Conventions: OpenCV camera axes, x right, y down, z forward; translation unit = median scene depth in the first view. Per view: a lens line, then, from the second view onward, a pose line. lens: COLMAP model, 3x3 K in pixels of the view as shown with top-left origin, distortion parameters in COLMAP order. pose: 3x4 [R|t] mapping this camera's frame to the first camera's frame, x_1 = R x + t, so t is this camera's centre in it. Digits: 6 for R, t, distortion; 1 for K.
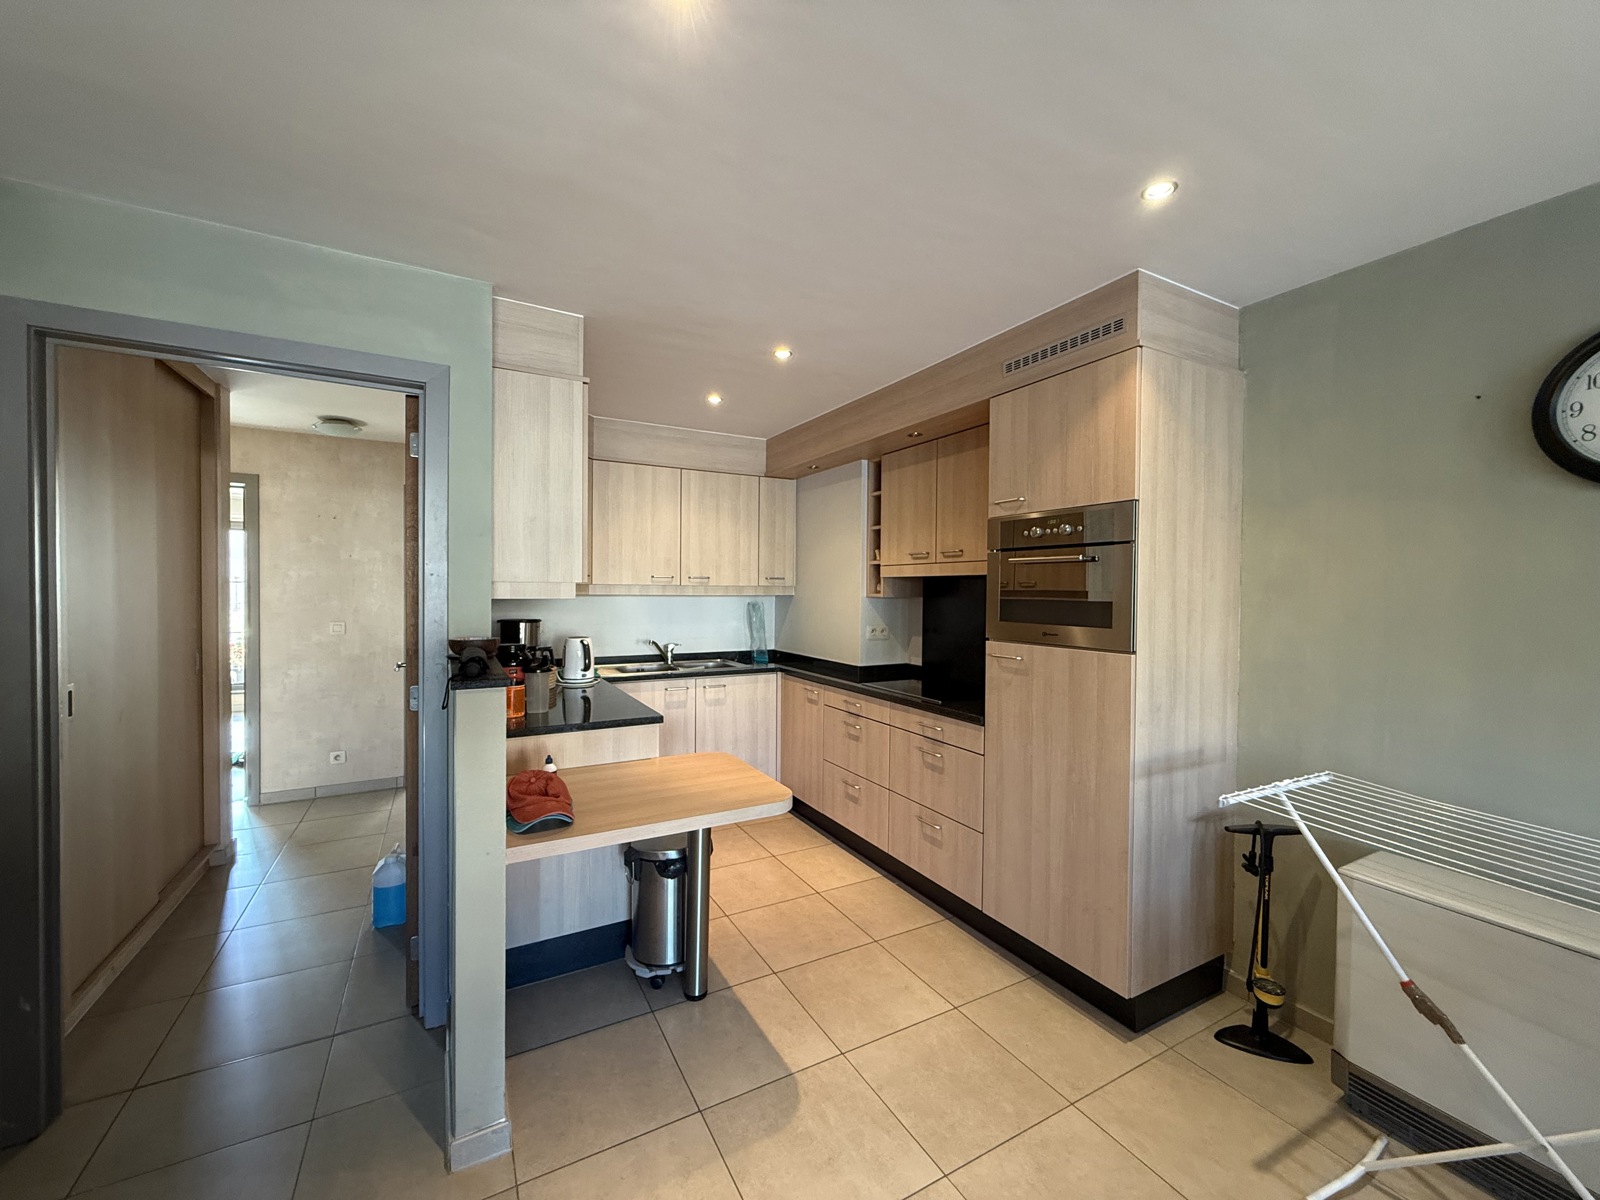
lens RADIAL K [[637.1, 0, 800.0], [0, 637.1, 600.0], [0, 0, 1]] dist [0.000085, -0.000052]
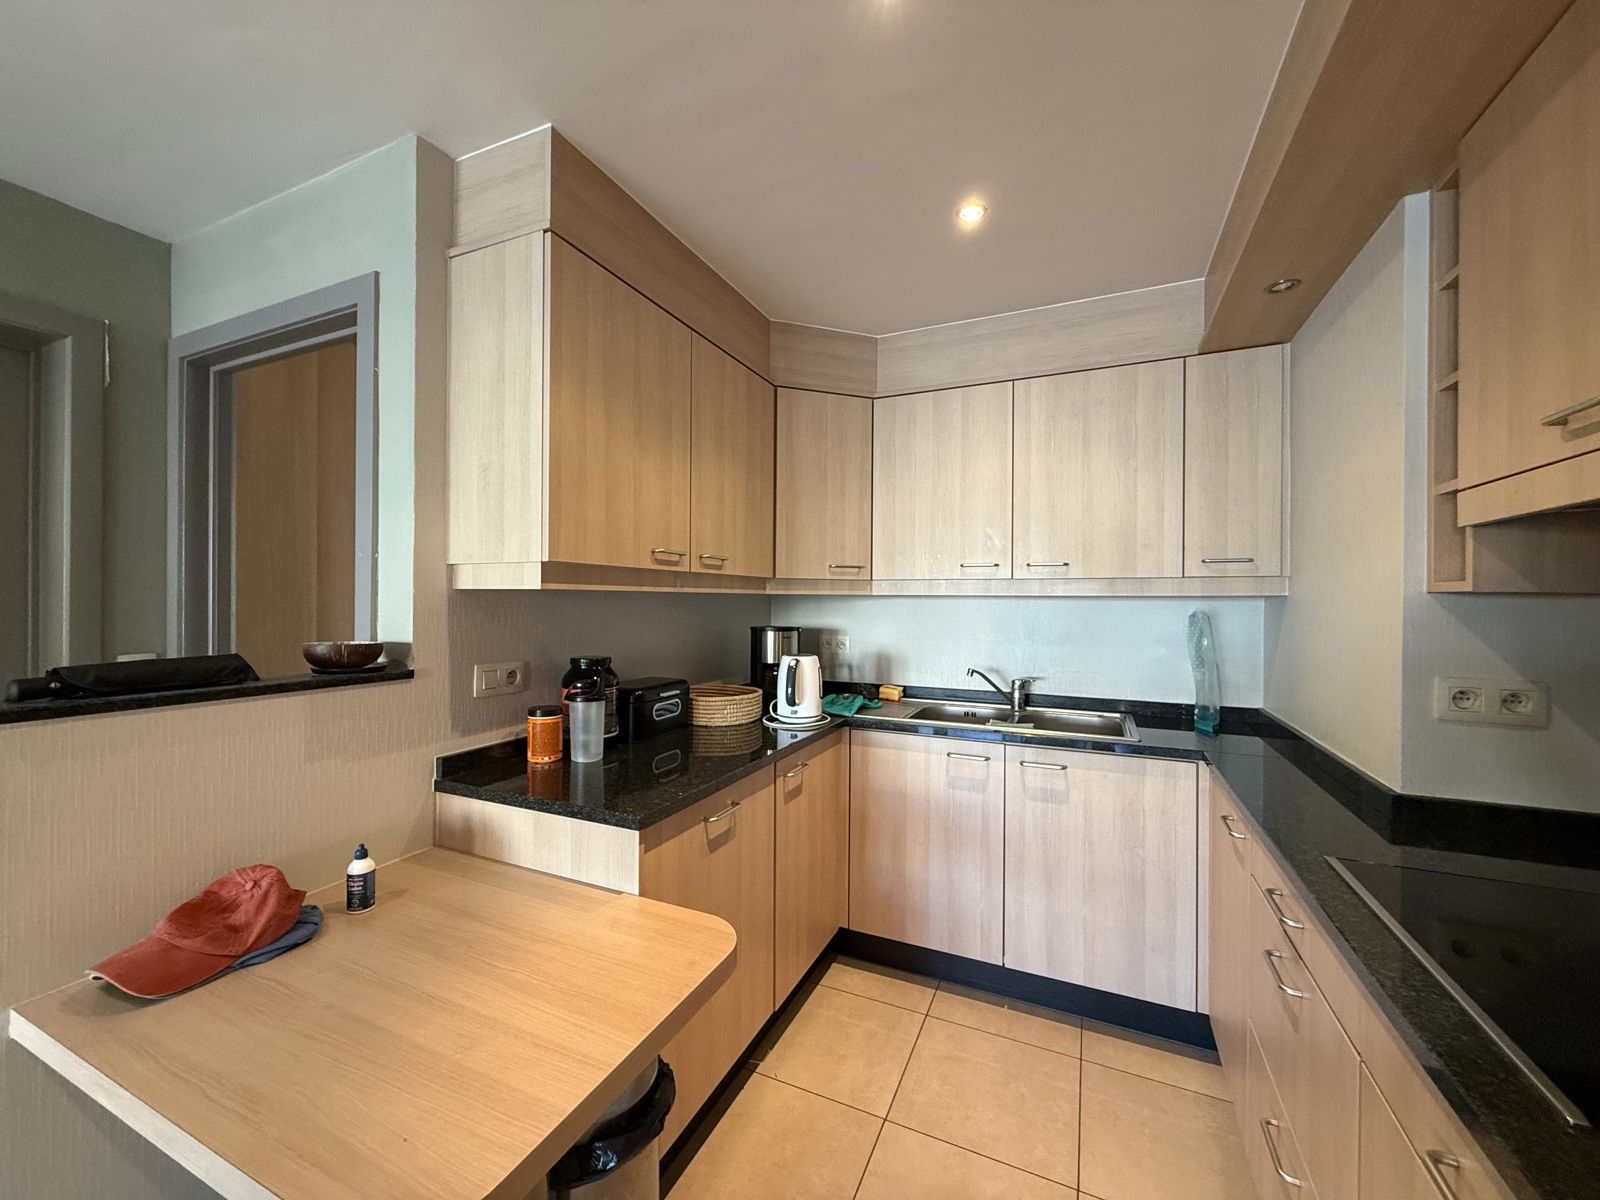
lens RADIAL K [[635.2, 0, 800.0], [0, 635.2, 600.0], [0, 0, 1]] dist [-0.000583, -0.000116]
pose [[0.587163, -0.005171, -0.809452, 0.180529], [-0.014607, 0.999749, -0.016983, 0.009611], [0.809337, 0.021795, 0.586940, 0.529639]]
